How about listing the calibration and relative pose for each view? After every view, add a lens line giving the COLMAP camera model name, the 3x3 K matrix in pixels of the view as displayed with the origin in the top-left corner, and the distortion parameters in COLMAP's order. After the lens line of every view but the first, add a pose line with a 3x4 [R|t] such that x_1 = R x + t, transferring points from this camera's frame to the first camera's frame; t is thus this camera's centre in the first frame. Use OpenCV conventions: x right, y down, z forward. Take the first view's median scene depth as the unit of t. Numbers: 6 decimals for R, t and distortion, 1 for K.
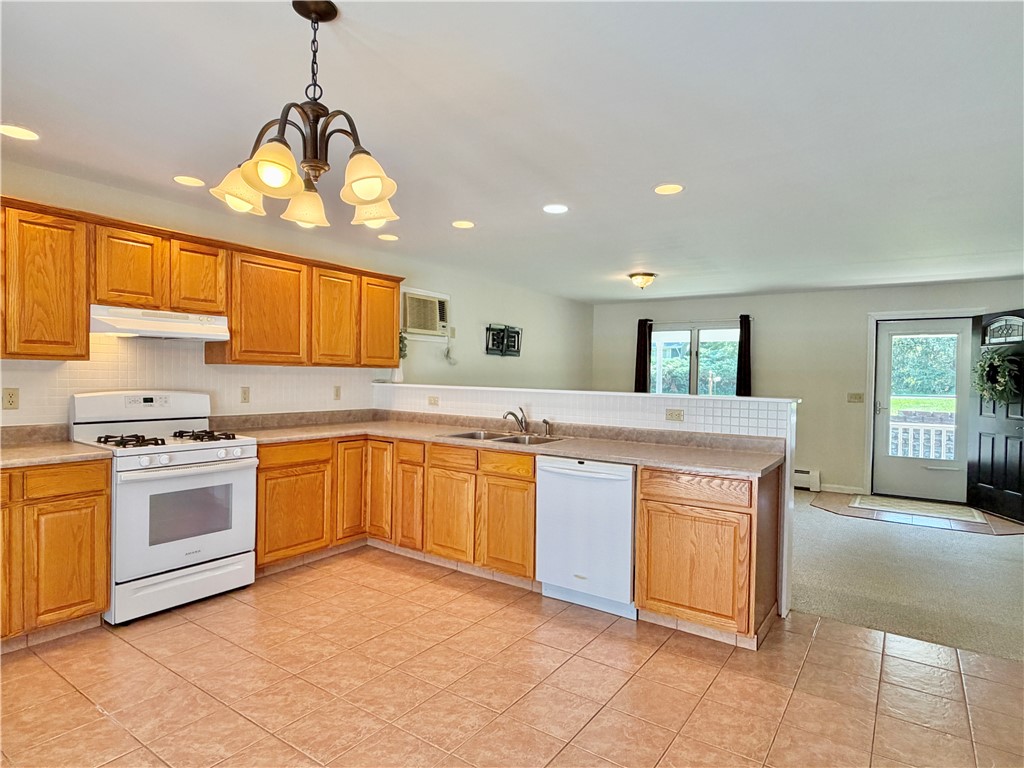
lens RADIAL K [[570.6, 0, 512.0], [0, 570.6, 384.0], [0, 0, 1]] dist [0.000461, 0.000106]
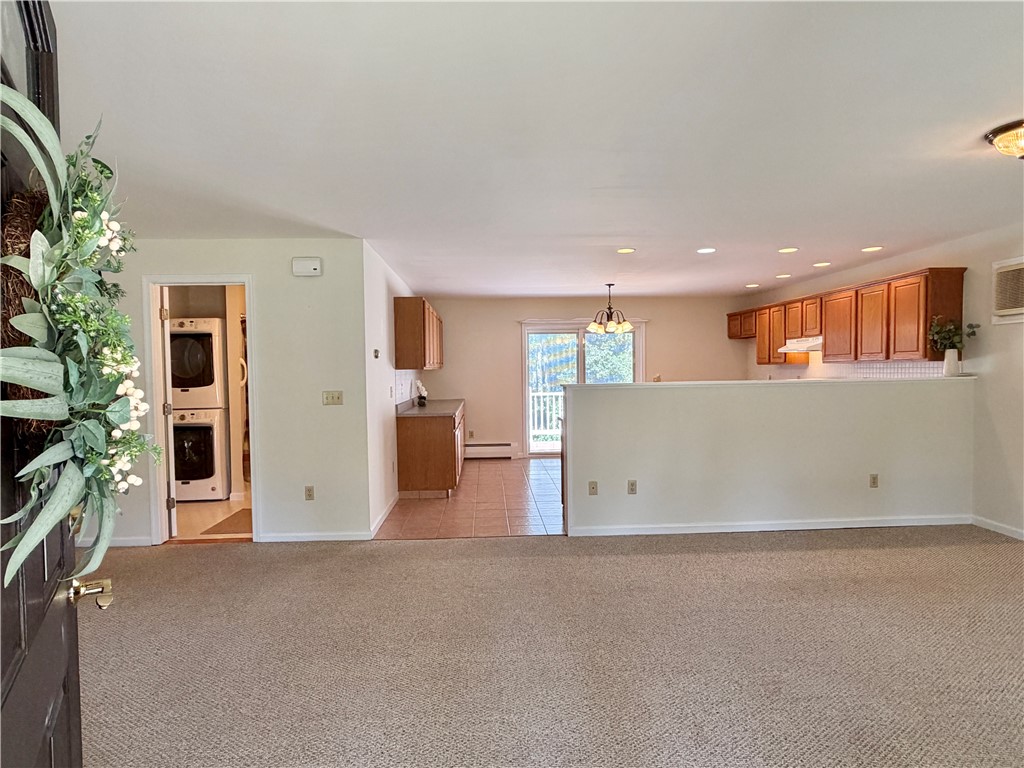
lens RADIAL K [[570.6, 0, 512.0], [0, 570.6, 384.0], [0, 0, 1]] dist [0.000461, 0.000106]
pose [[-0.791903, 0.011961, -0.610530, 1.339757], [-0.004694, 0.999659, 0.025673, -0.012788], [0.610629, 0.023197, -0.791577, 1.855861]]
